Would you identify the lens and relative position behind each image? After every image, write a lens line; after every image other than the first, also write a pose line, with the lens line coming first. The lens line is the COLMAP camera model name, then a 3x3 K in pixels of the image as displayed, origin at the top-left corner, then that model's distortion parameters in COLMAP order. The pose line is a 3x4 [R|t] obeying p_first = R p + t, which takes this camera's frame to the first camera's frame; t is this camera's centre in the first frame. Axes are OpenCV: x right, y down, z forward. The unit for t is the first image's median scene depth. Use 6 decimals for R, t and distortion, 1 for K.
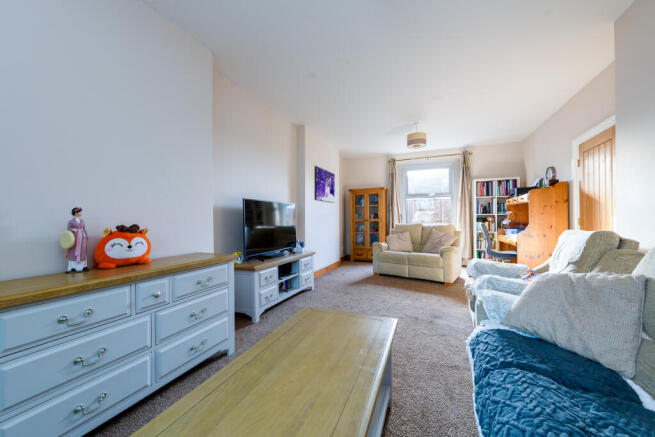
lens RADIAL K [[255.6, 0, 327.1], [0, 255.6, 218.5], [0, 0, 1]] dist [0.008855, -0.000533]
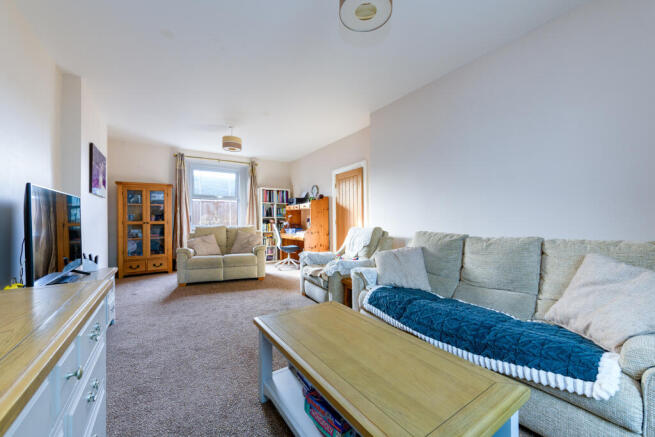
lens RADIAL K [[255.6, 0, 327.9], [0, 255.6, 220.2], [0, 0, 1]] dist [0.008855, -0.000533]
pose [[0.562857, 0.000901, 0.826554, -0.252698], [0.000143, 0.999999, -0.001188, -0.000413], [-0.826554, 0.000787, 0.562857, 0.102477]]
